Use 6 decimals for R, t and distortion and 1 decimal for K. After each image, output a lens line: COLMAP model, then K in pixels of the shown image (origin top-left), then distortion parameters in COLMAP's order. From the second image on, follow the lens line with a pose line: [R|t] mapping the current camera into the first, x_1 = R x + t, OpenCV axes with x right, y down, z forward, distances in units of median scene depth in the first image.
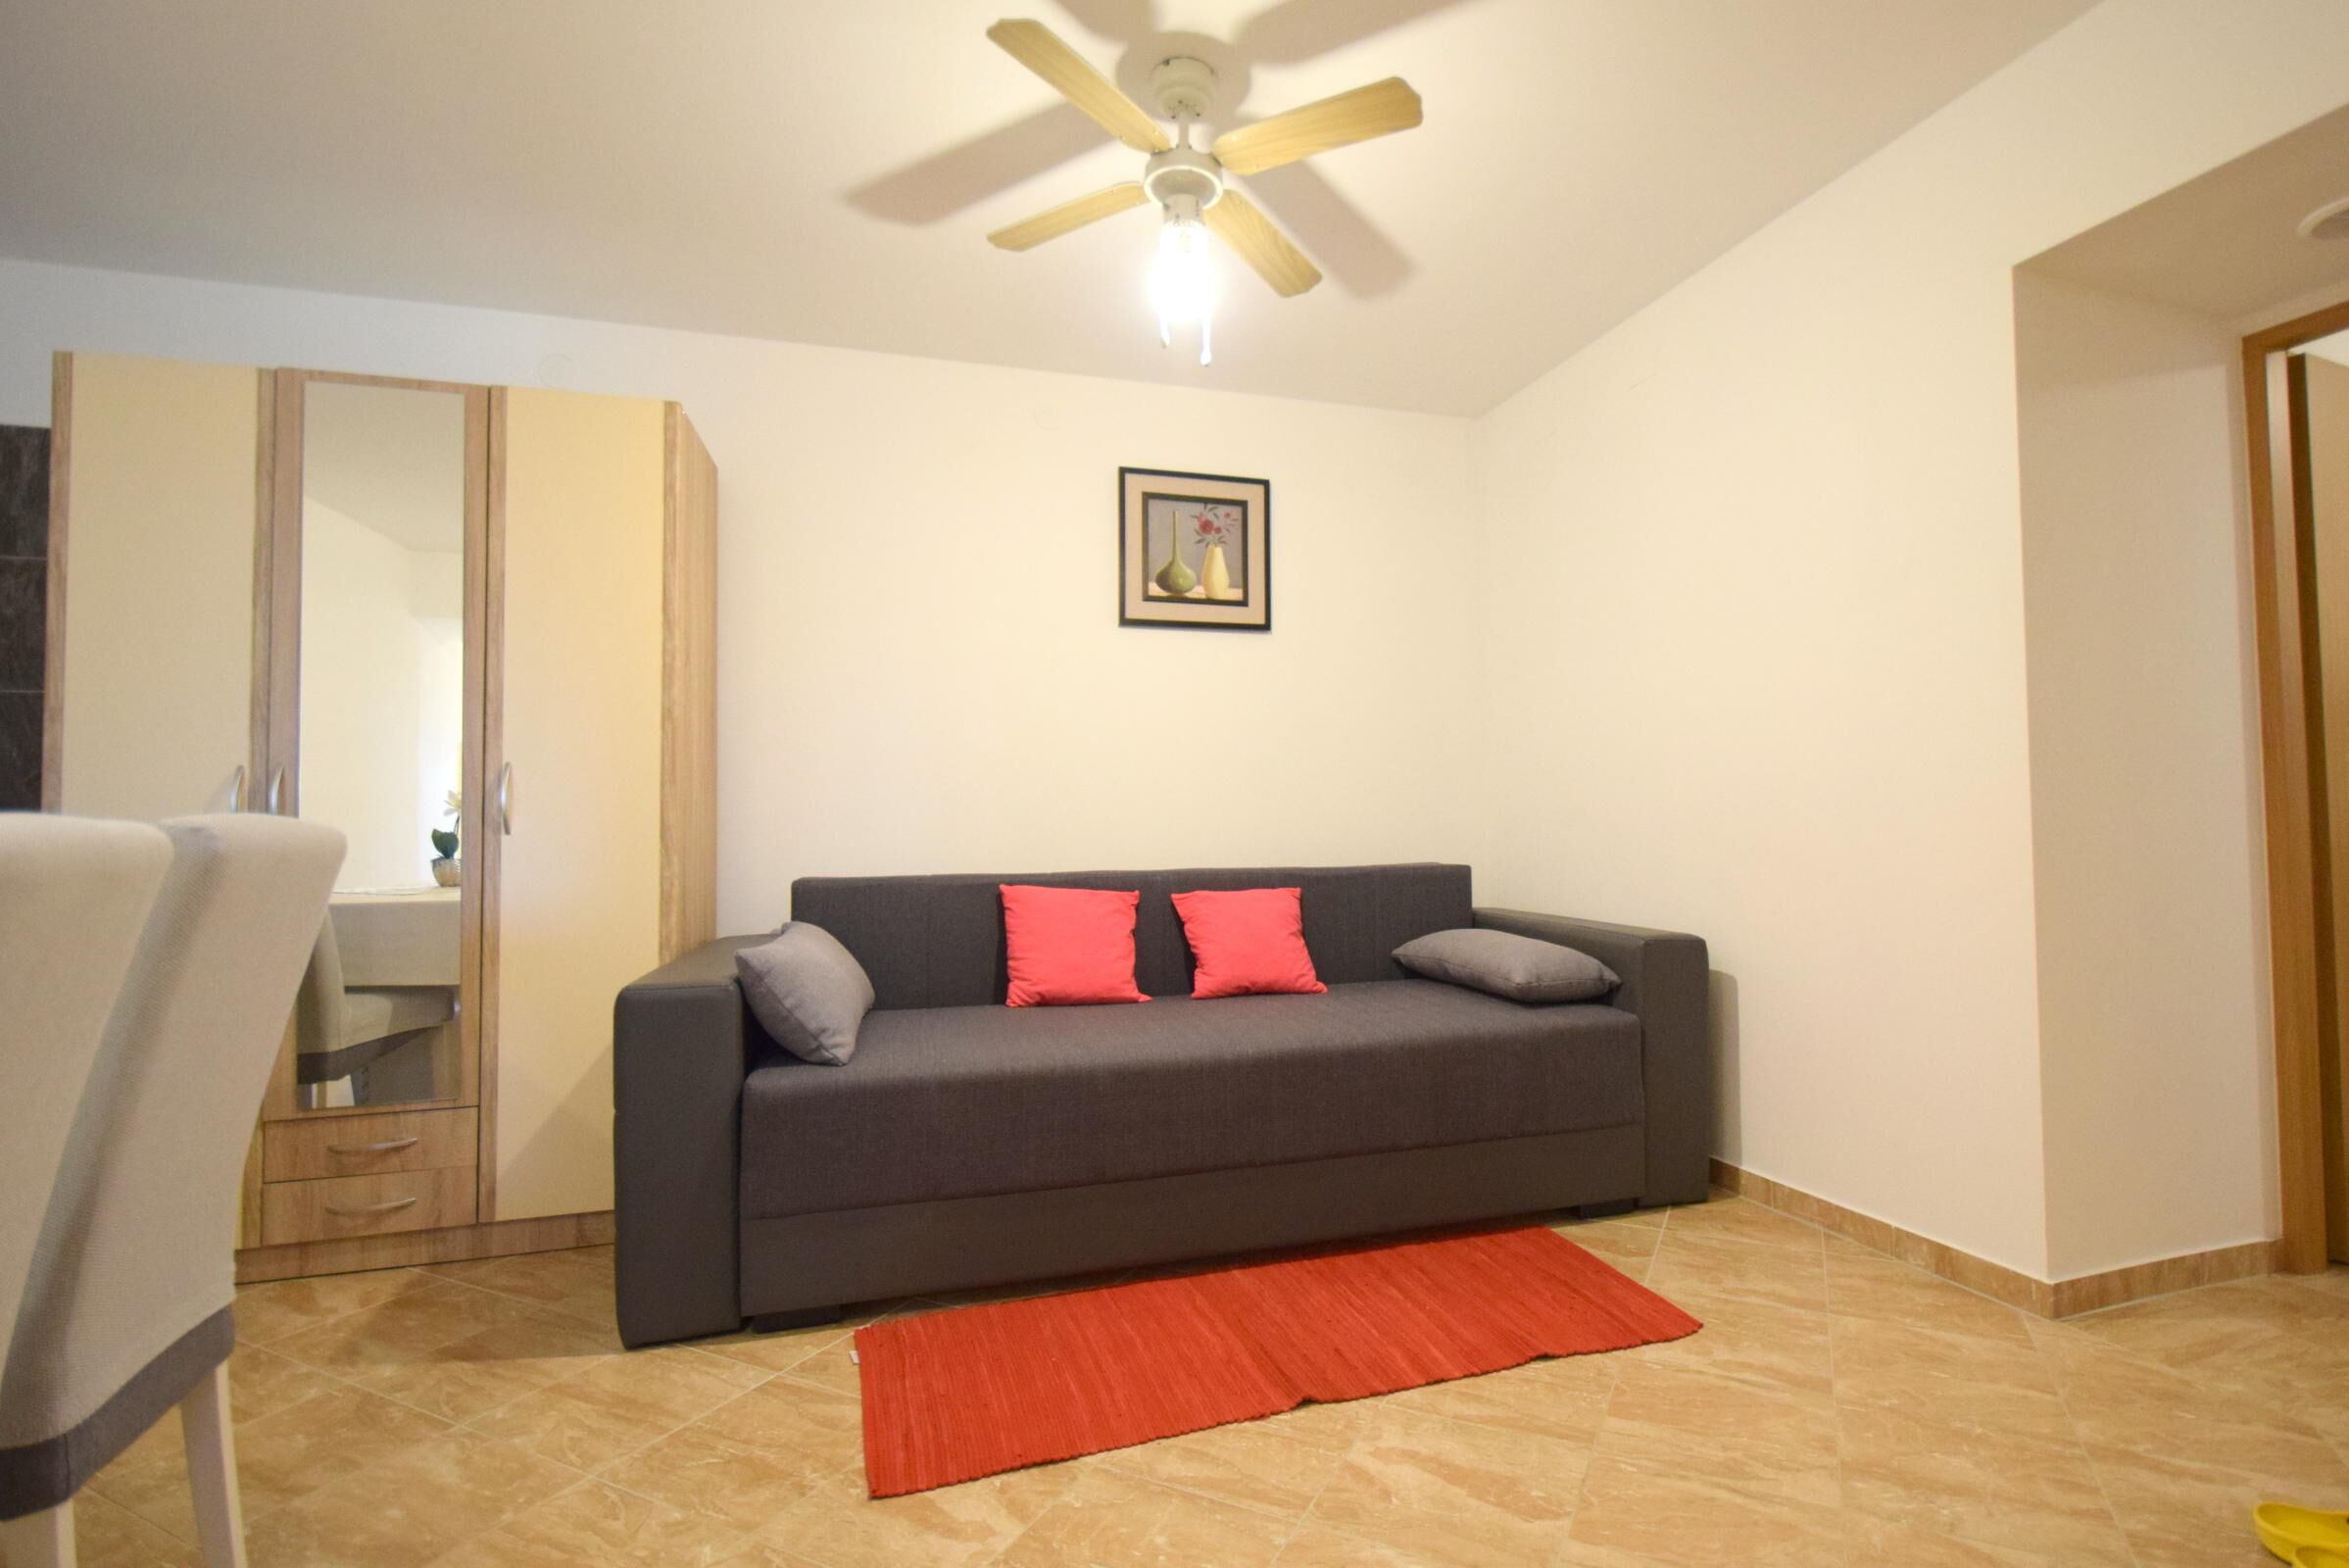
lens RADIAL K [[1089.7, 0, 1272.5], [0, 1089.7, 790.9], [0, 0, 1]] dist [0.010899, -0.012429]
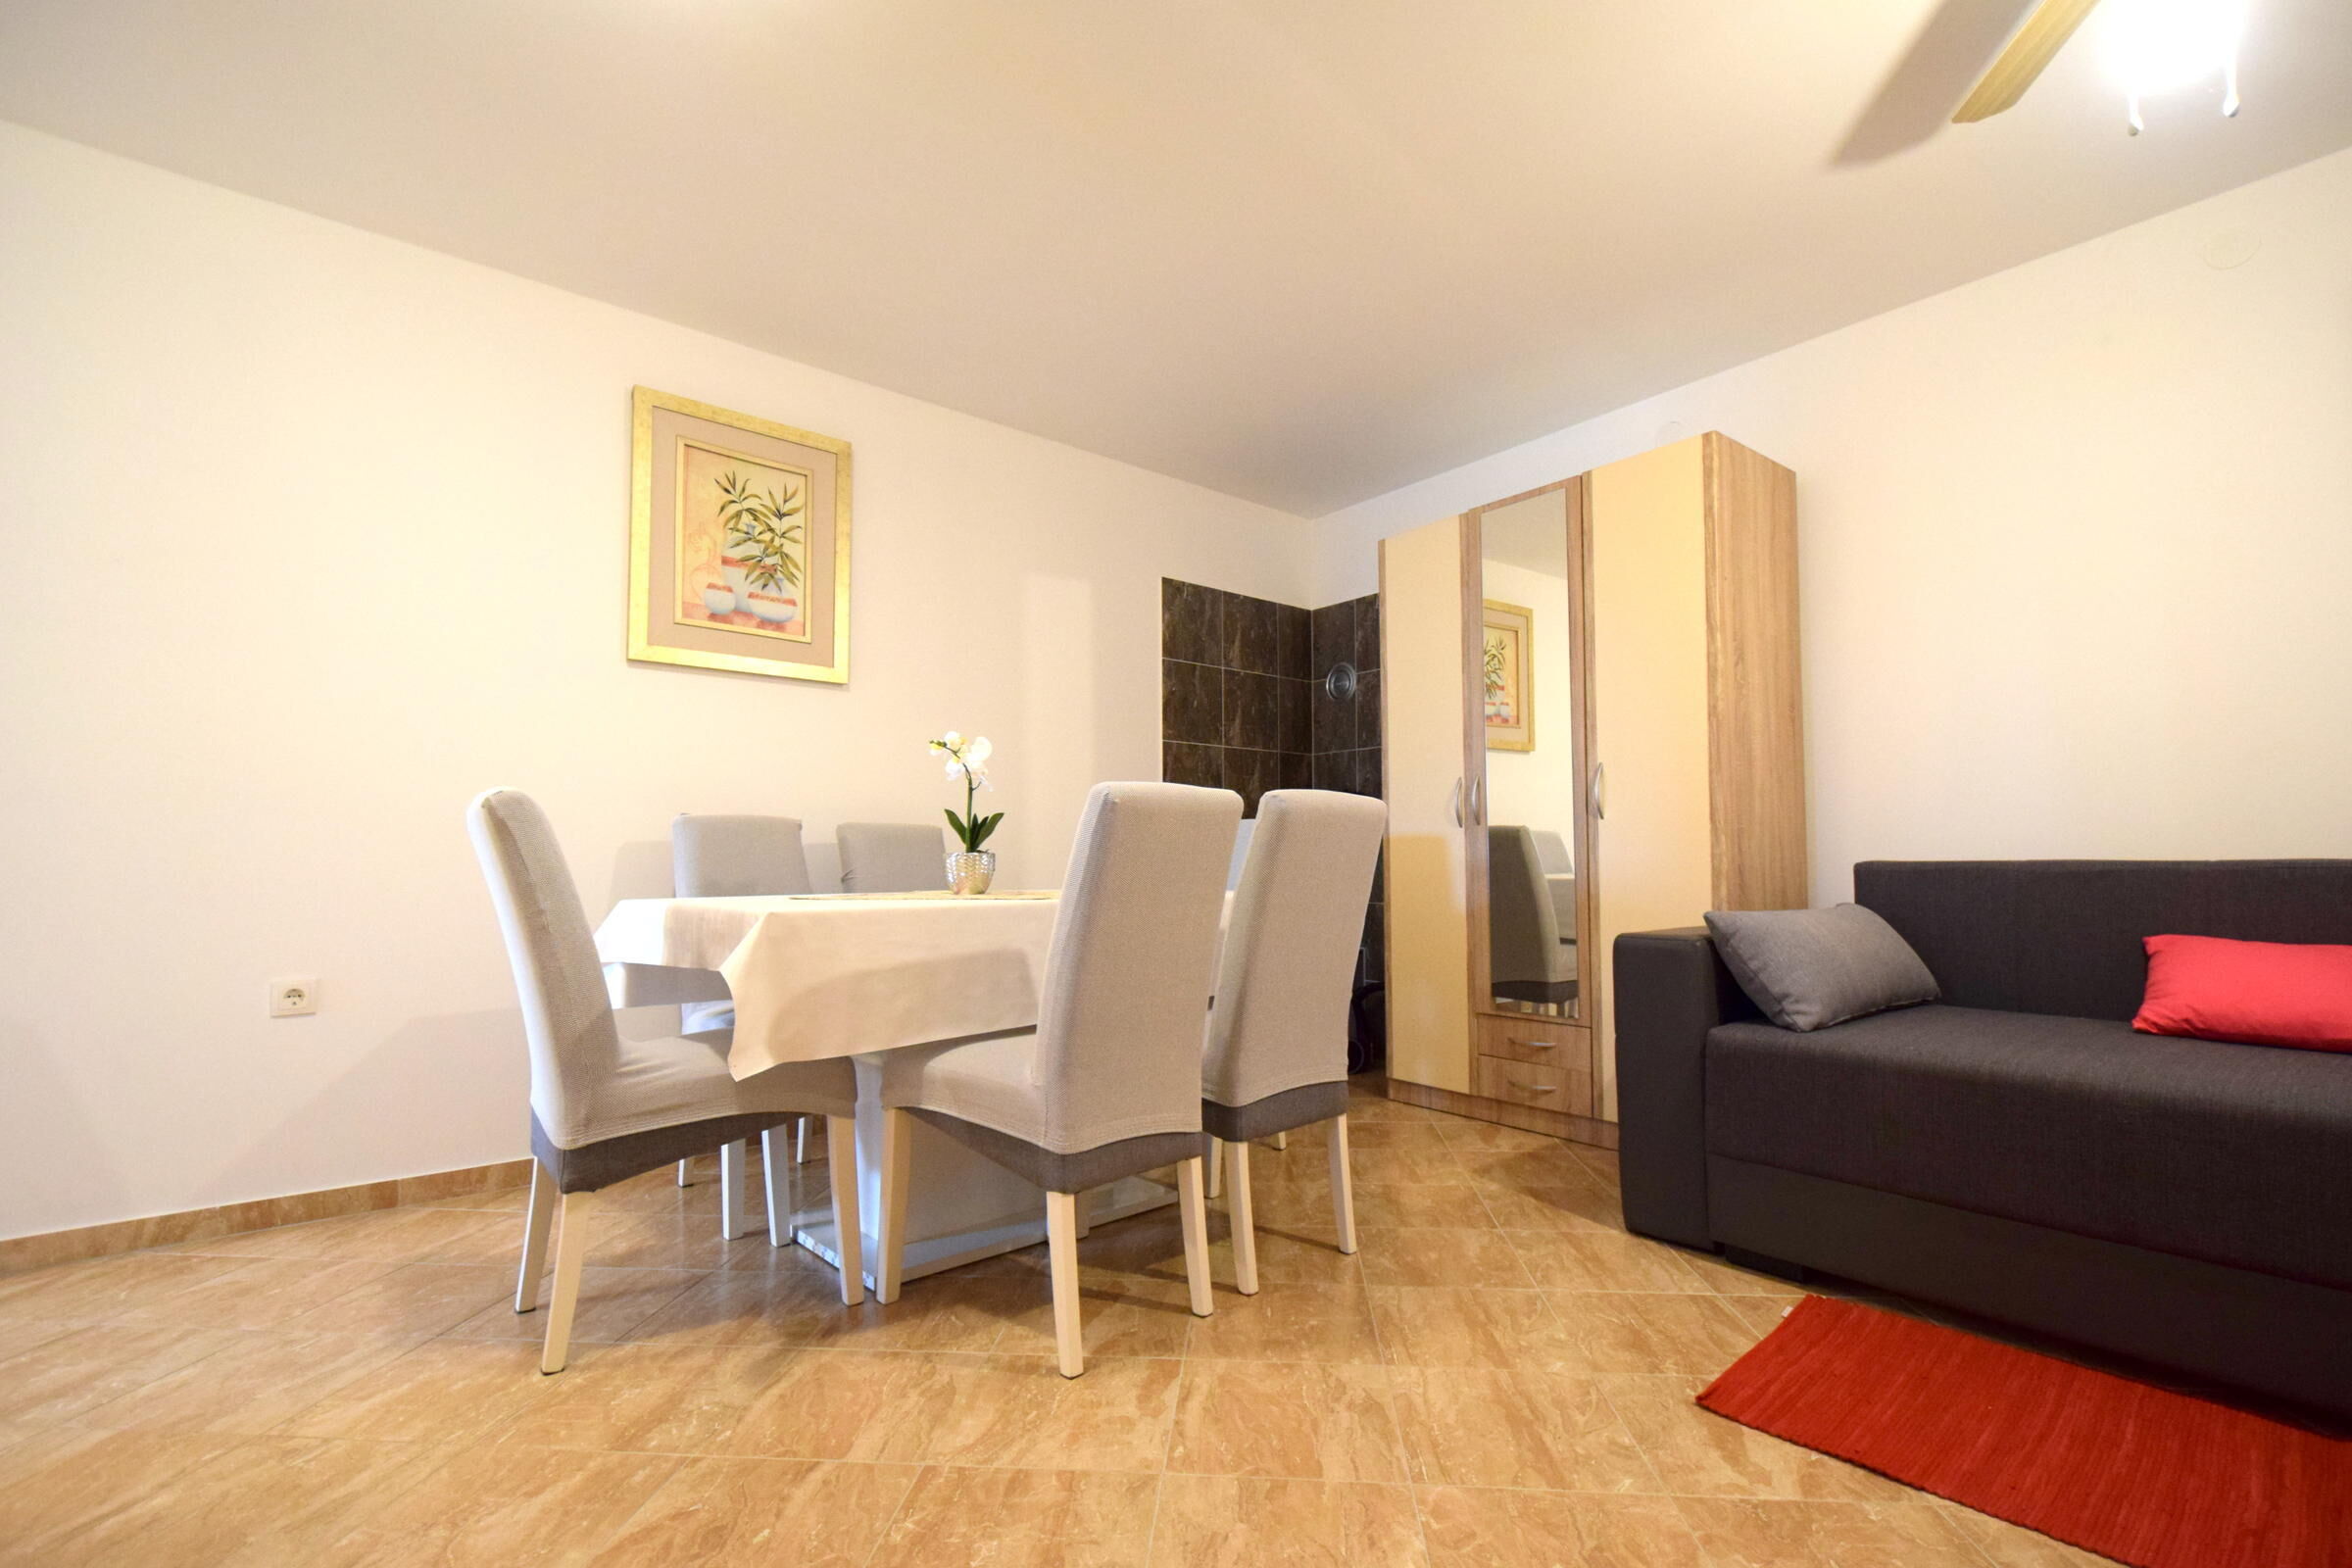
lens RADIAL K [[1048.1, 0, 1187.6], [0, 1048.1, 820.3], [0, 0, 1]] dist [0.016557, -0.014560]
pose [[0.359045, -0.025225, -0.932979, 0.303214], [0.031116, 0.999403, -0.015046, 0.049964], [0.932801, -0.023628, 0.359616, 0.117962]]
